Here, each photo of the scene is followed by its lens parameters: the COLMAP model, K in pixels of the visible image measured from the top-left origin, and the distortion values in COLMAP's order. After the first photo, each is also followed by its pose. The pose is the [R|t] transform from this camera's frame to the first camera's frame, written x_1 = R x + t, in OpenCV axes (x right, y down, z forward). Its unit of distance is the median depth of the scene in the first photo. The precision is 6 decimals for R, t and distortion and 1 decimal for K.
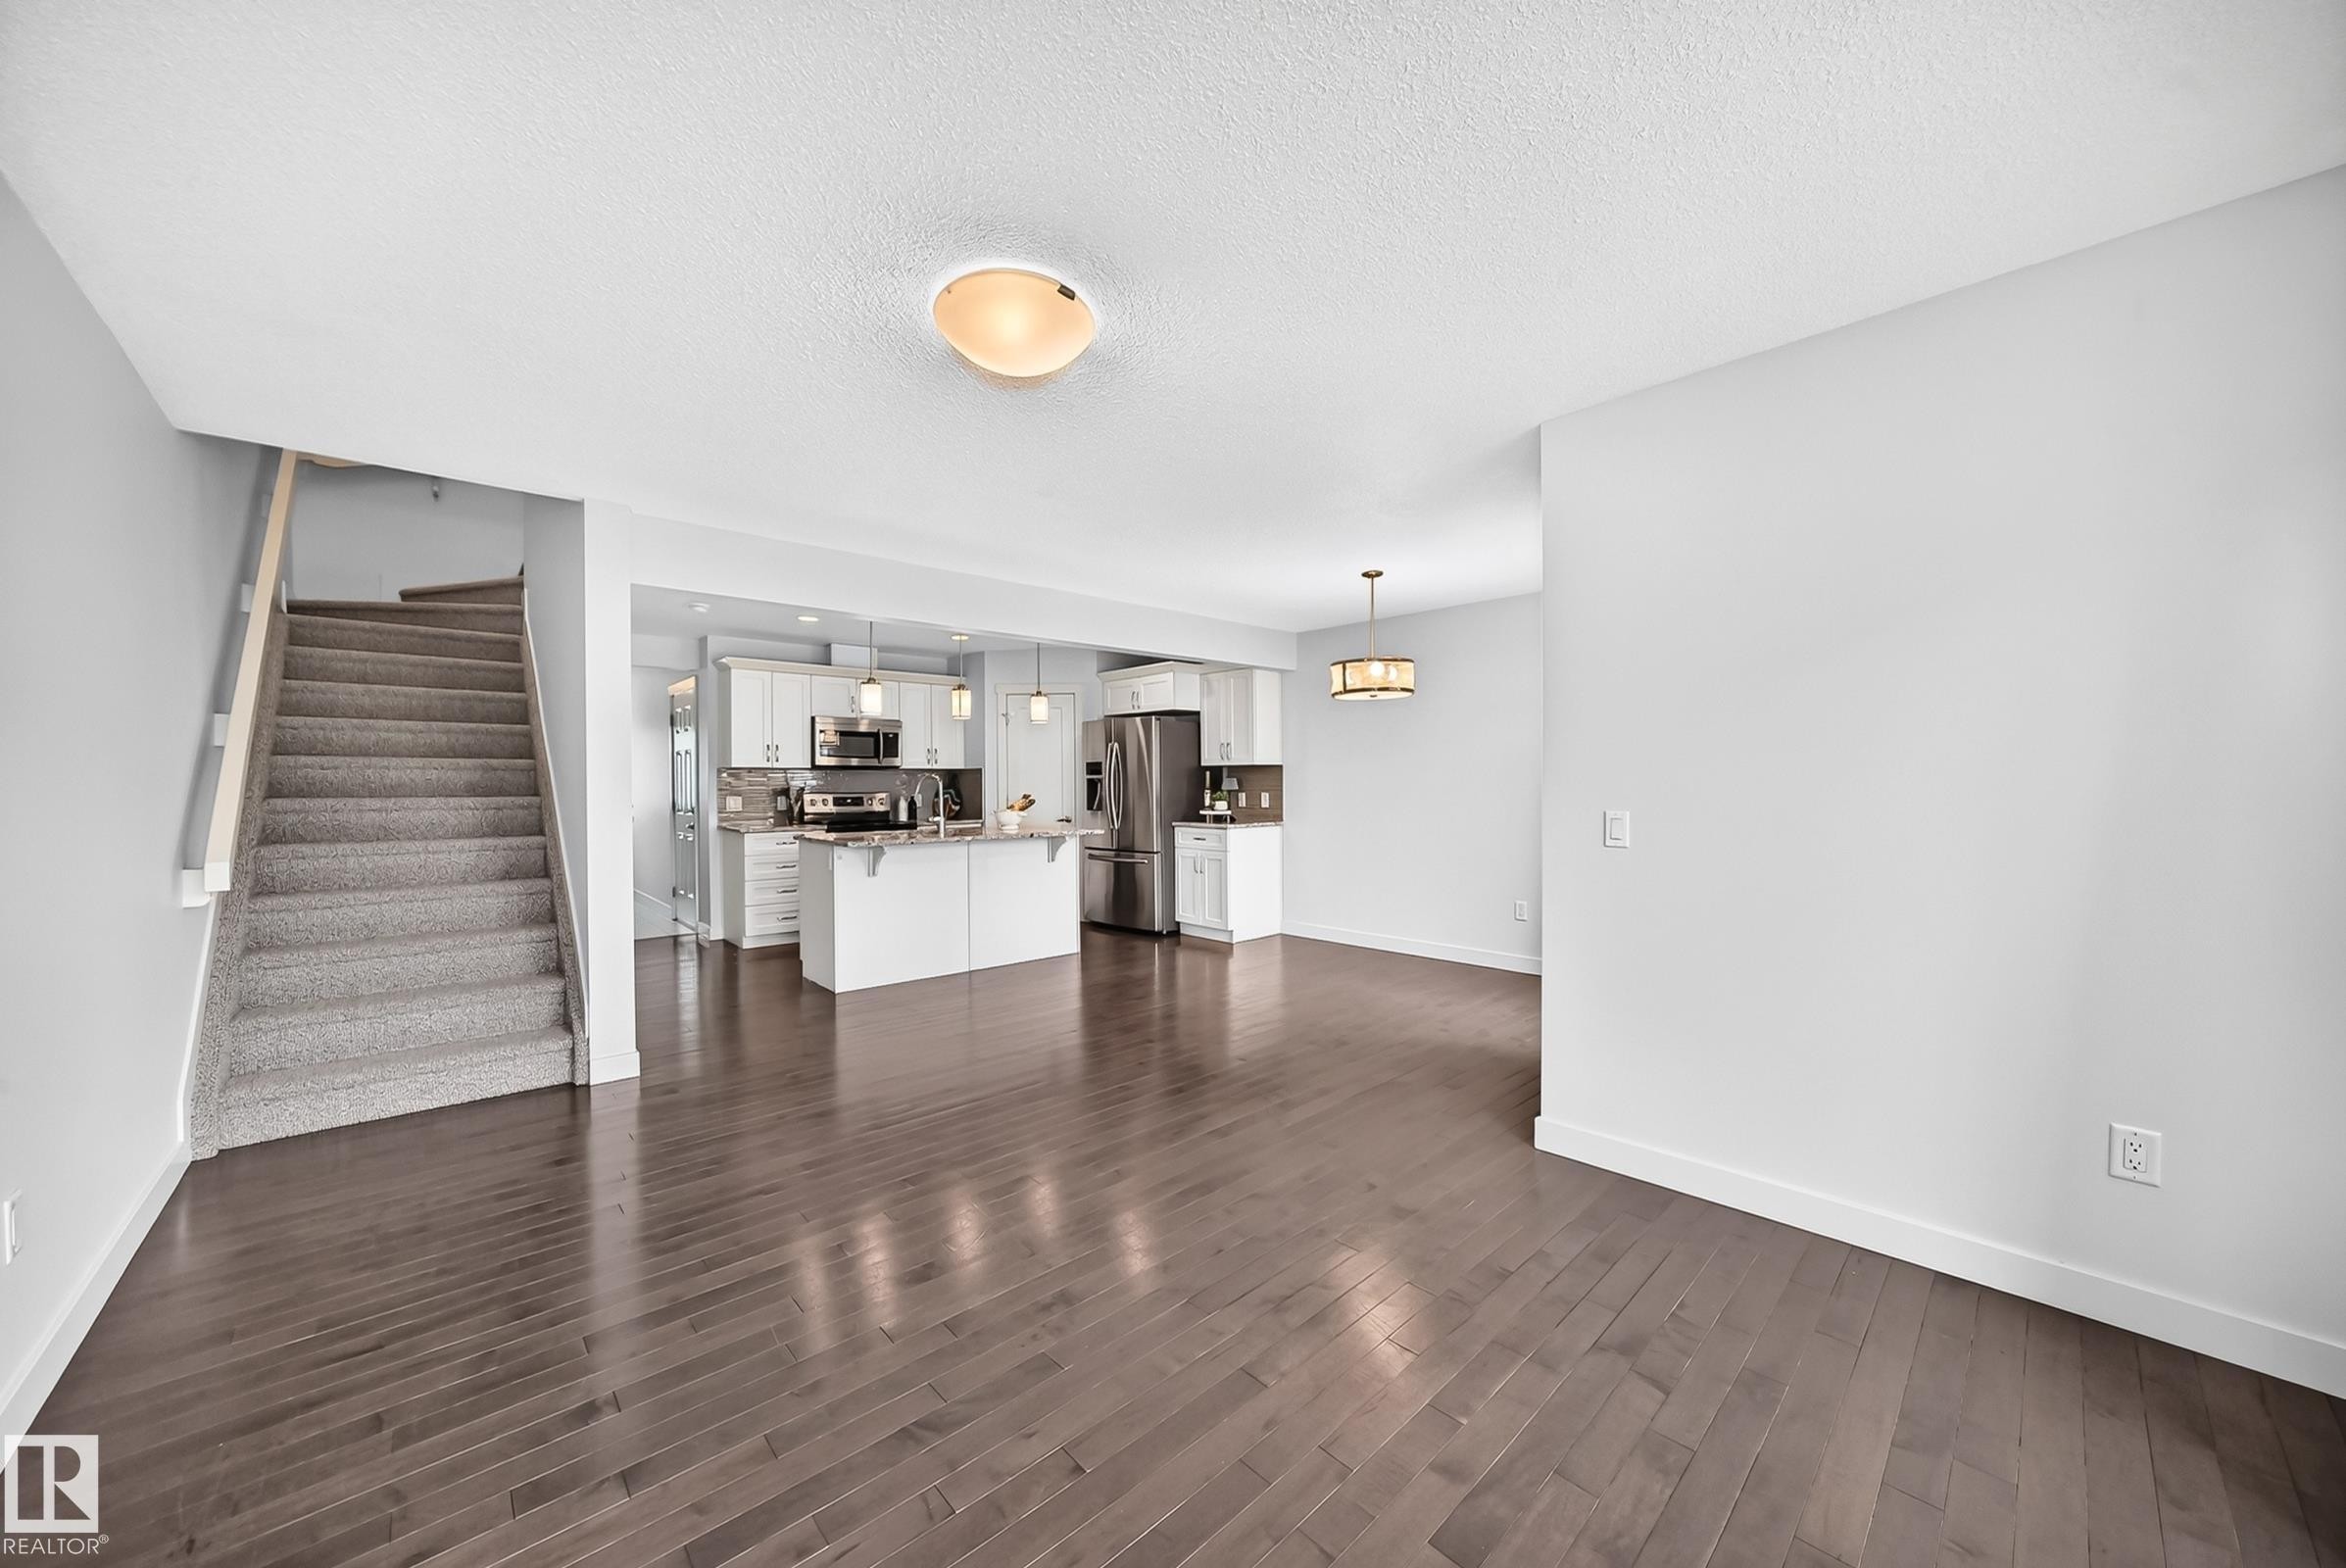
lens RADIAL K [[838.3, 0, 1177.3], [0, 838.3, 787.7], [0, 0, 1]] dist [-0.007946, 0.000968]
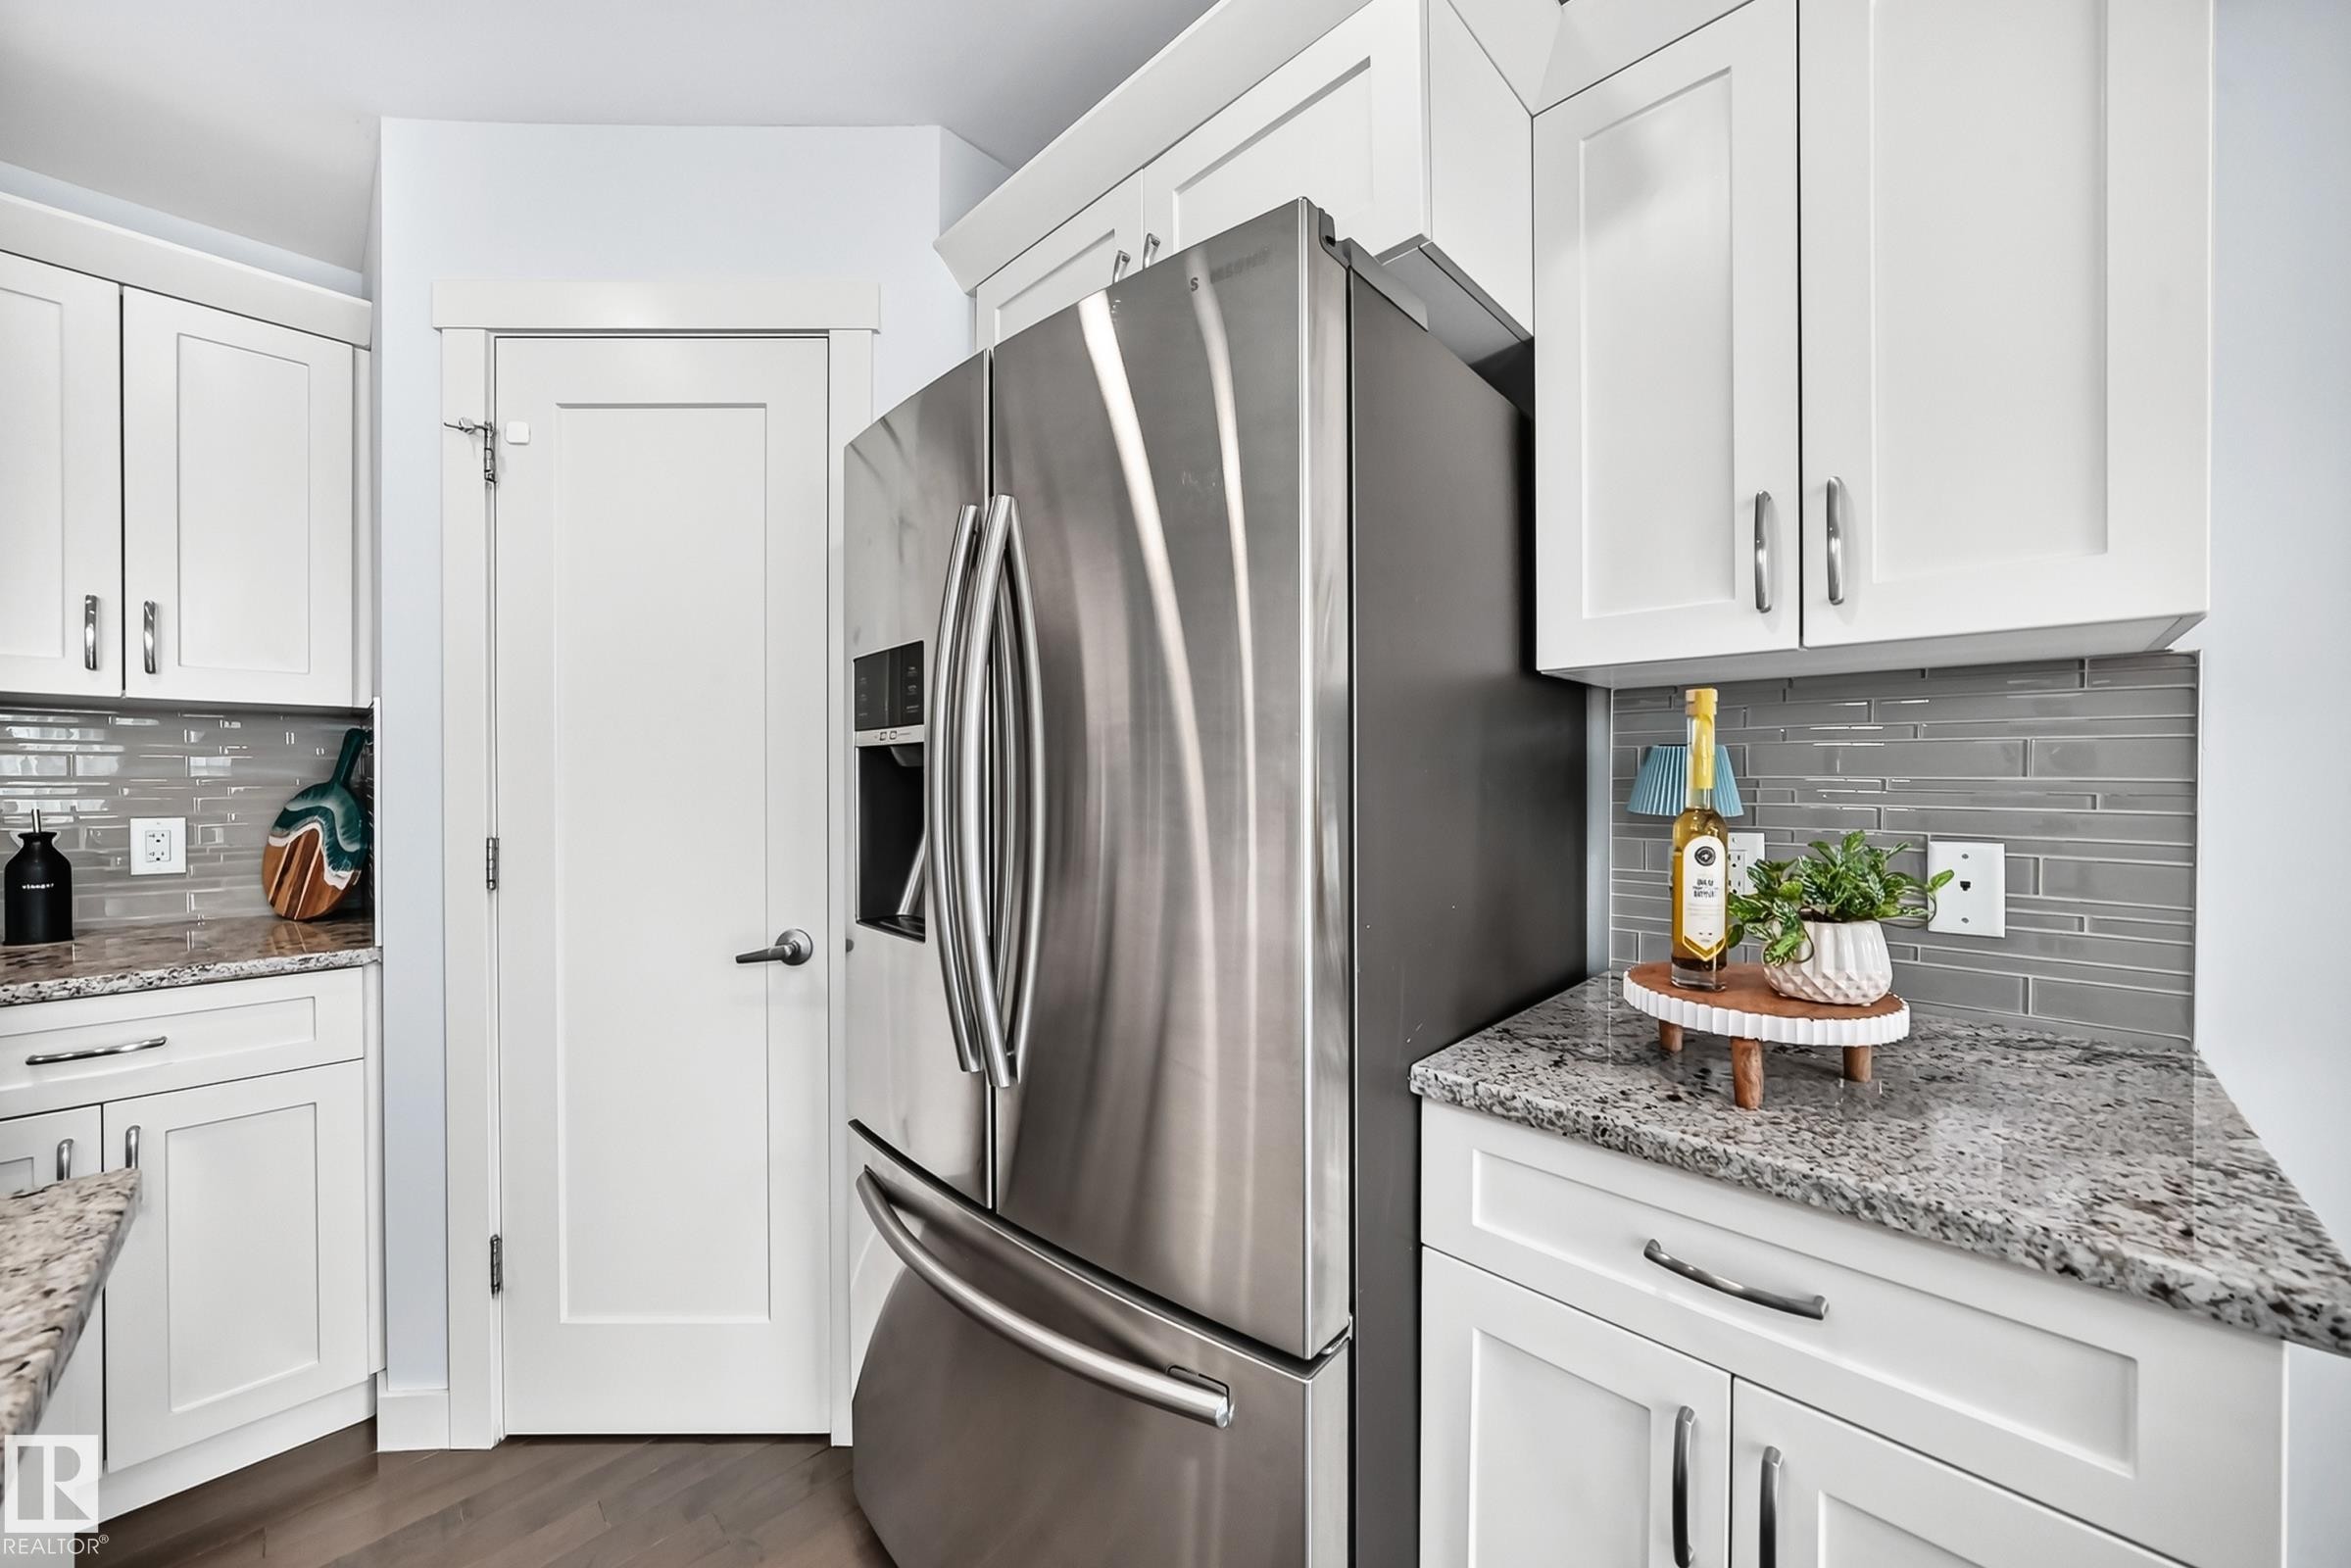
lens RADIAL K [[840.0, 0, 1191.2], [0, 840.0, 783.2], [0, 0, 1]] dist [-0.007946, 0.000968]
pose [[0.998449, 0.005285, 0.055416, -0.047345], [-0.005273, 0.999986, -0.000361, -0.003659], [-0.055417, 0.000068, 0.998463, 0.829951]]
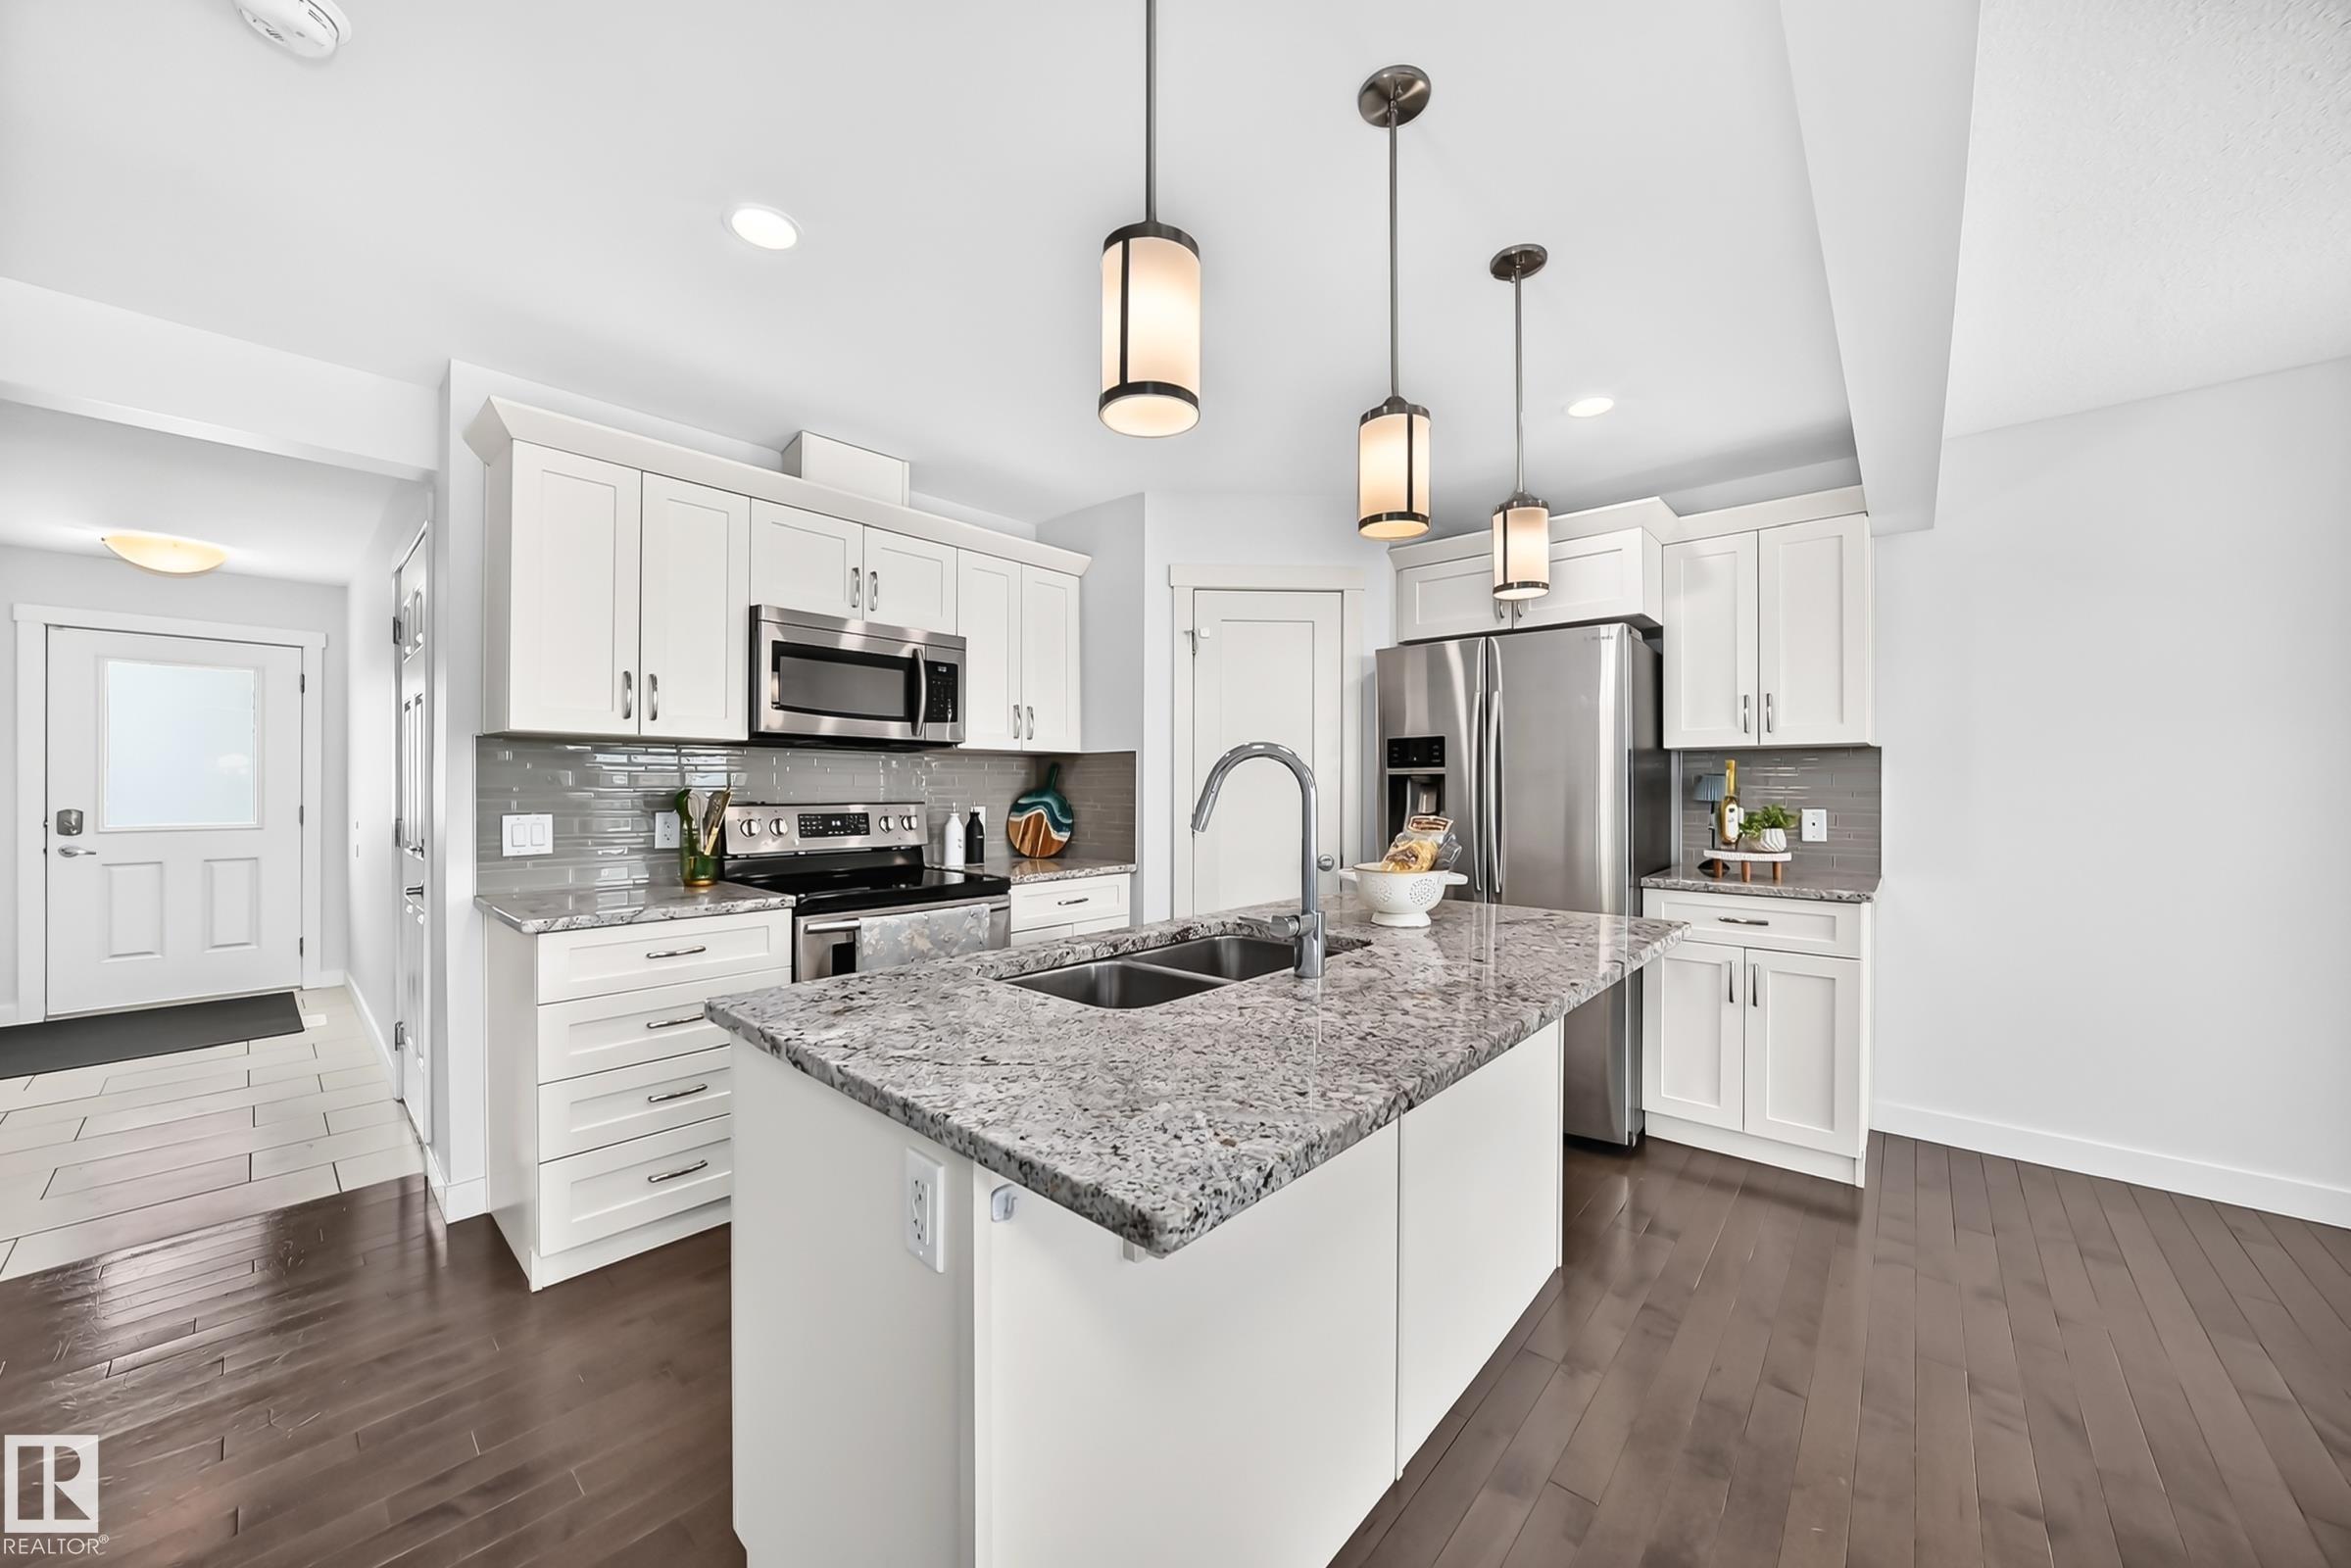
lens RADIAL K [[840.0, 0, 1183.6], [0, 840.0, 783.5], [0, 0, 1]] dist [-0.007946, 0.000968]
pose [[0.995209, 0.006250, 0.097571, -0.265380], [-0.004965, 0.999898, -0.013409, 0.000402], [-0.097645, 0.012860, 0.995138, 0.575038]]
